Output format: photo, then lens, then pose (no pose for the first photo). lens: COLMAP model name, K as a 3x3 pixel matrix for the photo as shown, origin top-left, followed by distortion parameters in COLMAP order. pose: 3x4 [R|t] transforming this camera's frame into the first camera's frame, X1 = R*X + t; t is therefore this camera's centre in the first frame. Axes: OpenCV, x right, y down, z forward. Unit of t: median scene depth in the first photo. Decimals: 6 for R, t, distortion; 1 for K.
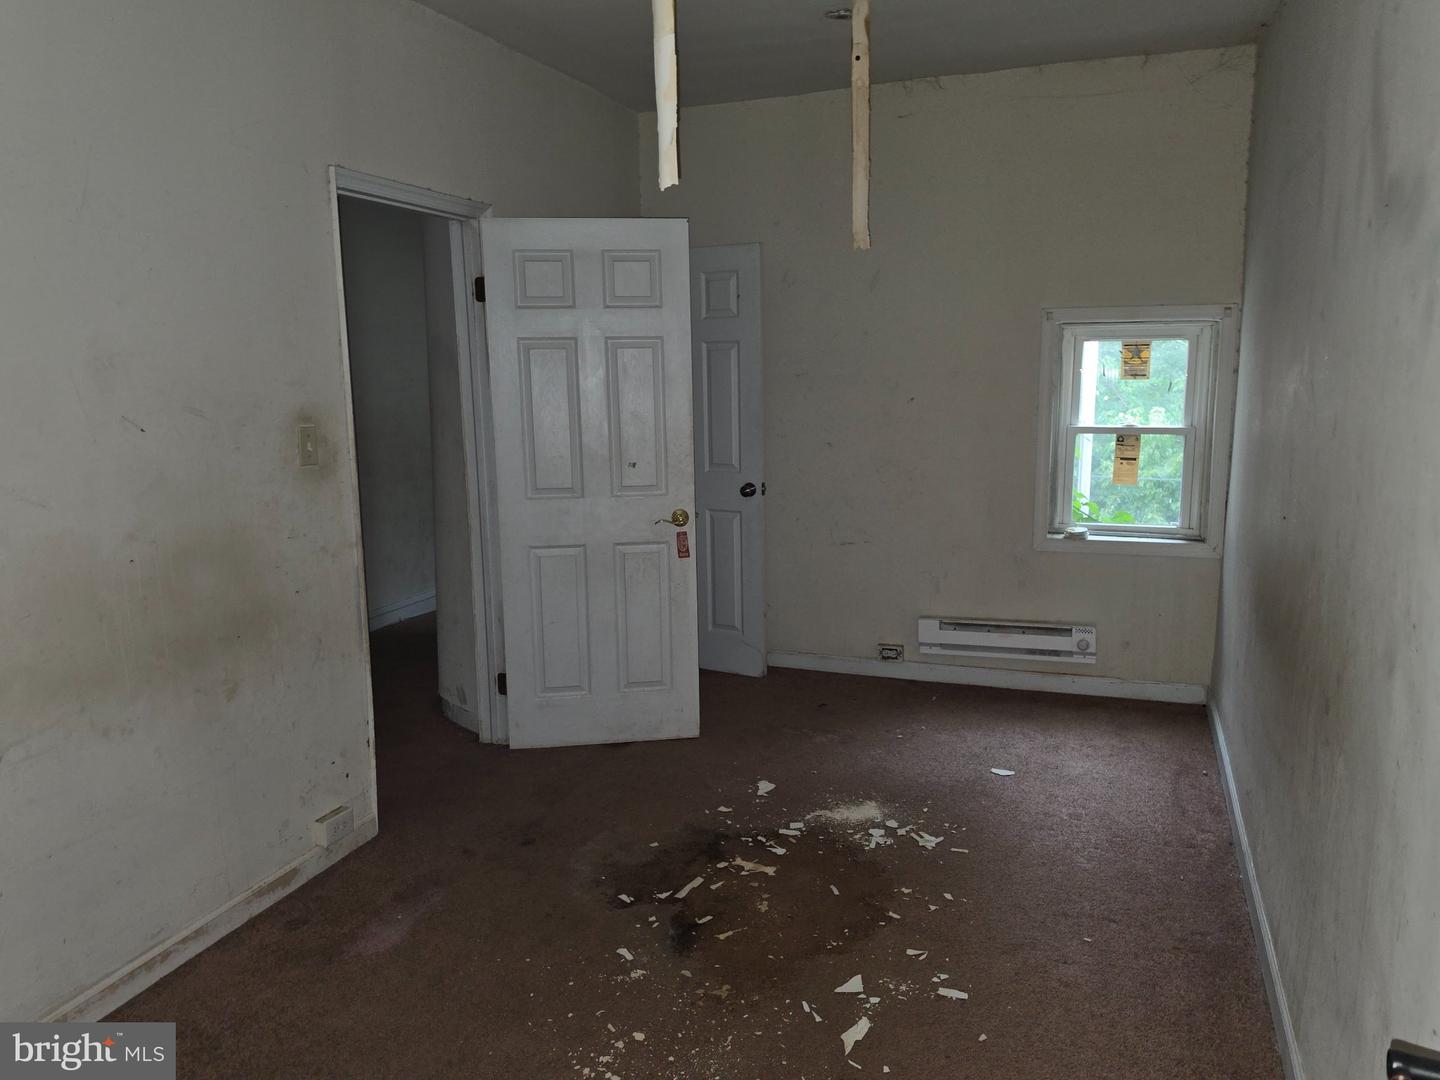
lens RADIAL K [[1020.6, 0, 718.3], [0, 1020.6, 538.2], [0, 0, 1]] dist [0.080622, -0.101255]
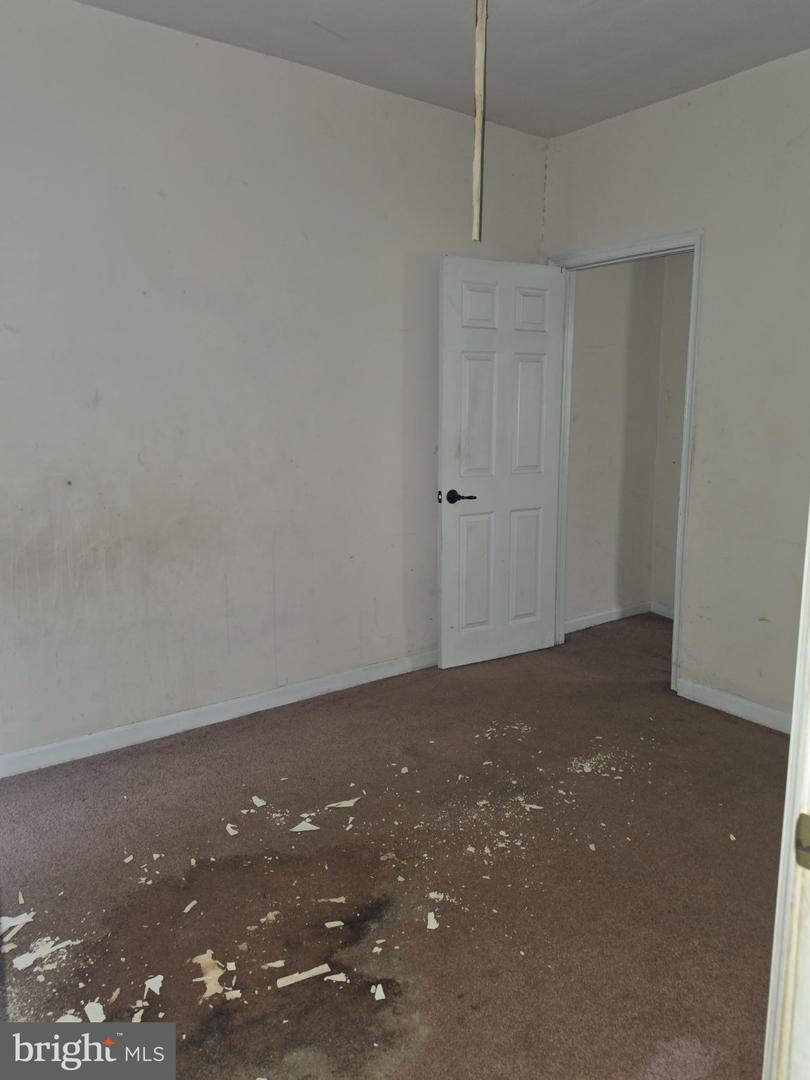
lens RADIAL K [[765.5, 0, 402.1], [0, 765.5, 537.2], [0, 0, 1]] dist [0.080622, -0.101255]
pose [[-0.837862, -0.085451, 0.539152, -0.342492], [0.098899, 0.947565, 0.303873, -0.147006], [-0.536848, 0.307925, -0.785479, 1.152565]]
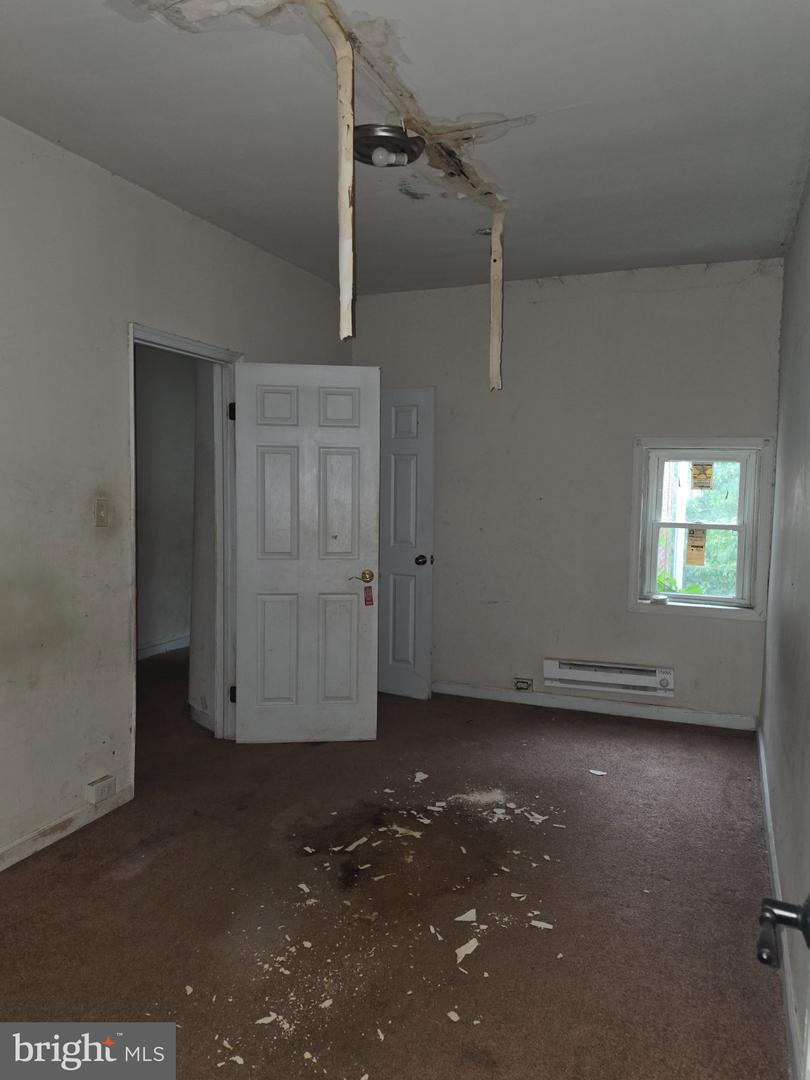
lens RADIAL K [[765.5, 0, 400.8], [0, 765.5, 539.5], [0, 0, 1]] dist [0.080622, -0.101255]
pose [[0.999230, 0.030880, -0.024214, 0.036673], [-0.032960, 0.995325, -0.090784, 0.026315], [0.021298, 0.091512, 0.995576, -0.043702]]
